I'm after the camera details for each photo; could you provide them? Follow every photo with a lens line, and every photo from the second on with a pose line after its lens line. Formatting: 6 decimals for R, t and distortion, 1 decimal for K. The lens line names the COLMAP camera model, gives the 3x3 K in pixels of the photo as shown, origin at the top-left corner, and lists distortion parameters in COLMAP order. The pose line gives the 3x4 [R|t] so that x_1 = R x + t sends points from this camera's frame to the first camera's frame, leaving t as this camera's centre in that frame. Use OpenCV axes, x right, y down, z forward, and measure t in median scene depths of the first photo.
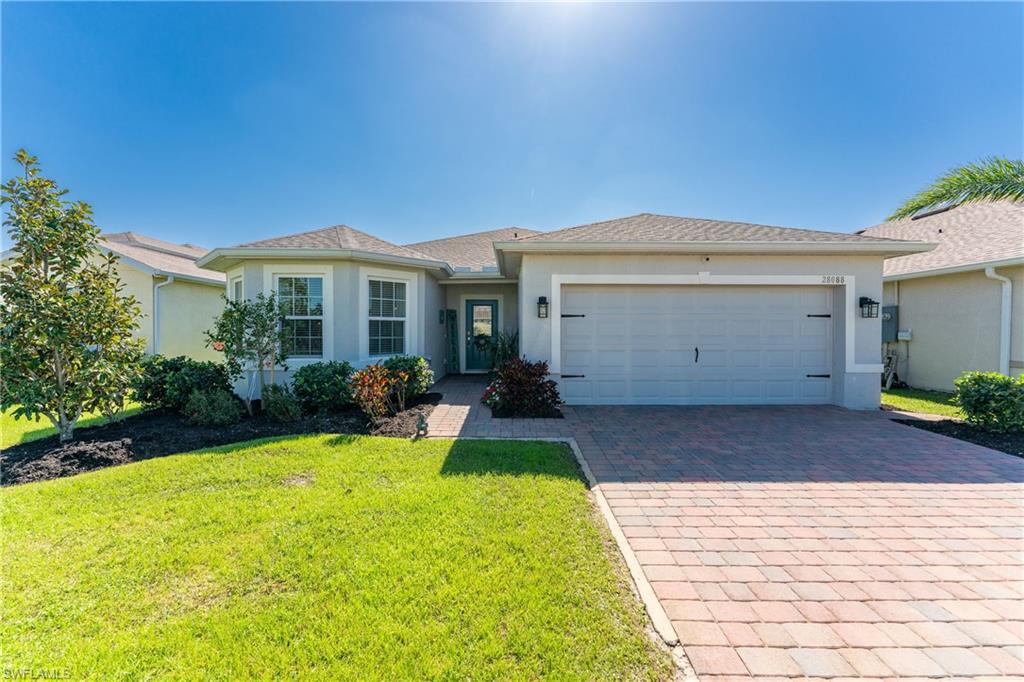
lens RADIAL K [[413.5, 0, 512.3], [0, 413.5, 337.0], [0, 0, 1]] dist [0.002334, 0.000298]
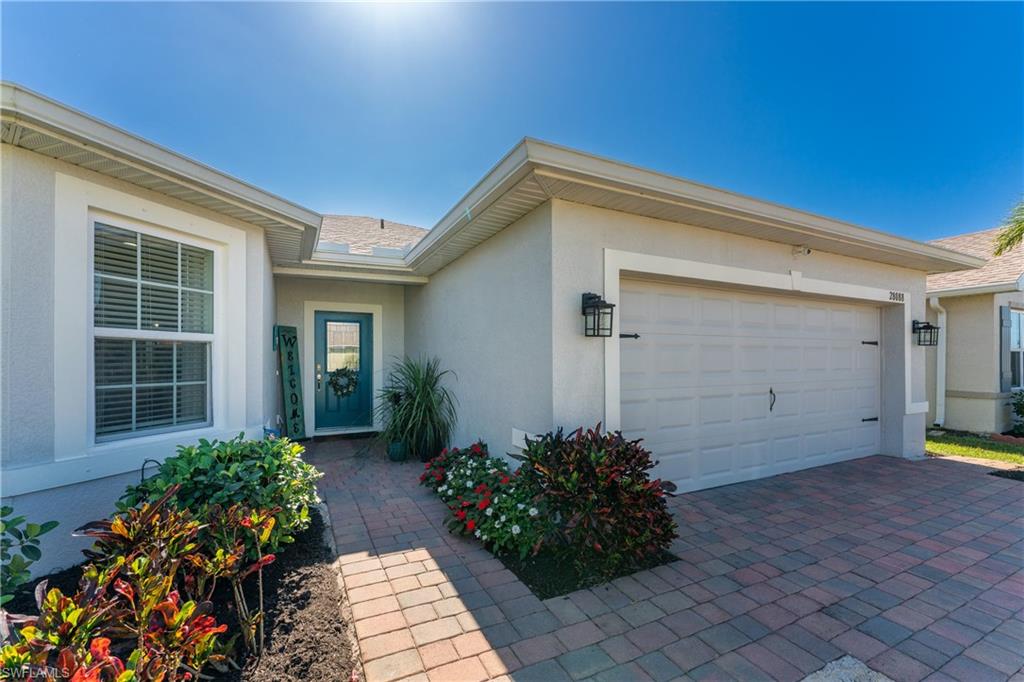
lens RADIAL K [[413.5, 0, 513.3], [0, 413.5, 360.6], [0, 0, 1]] dist [0.002334, 0.000298]
pose [[0.894086, -0.004071, 0.447878, -0.182042], [0.011237, 0.999848, -0.013342, -0.012209], [-0.447755, 0.016962, 0.893995, 0.515356]]
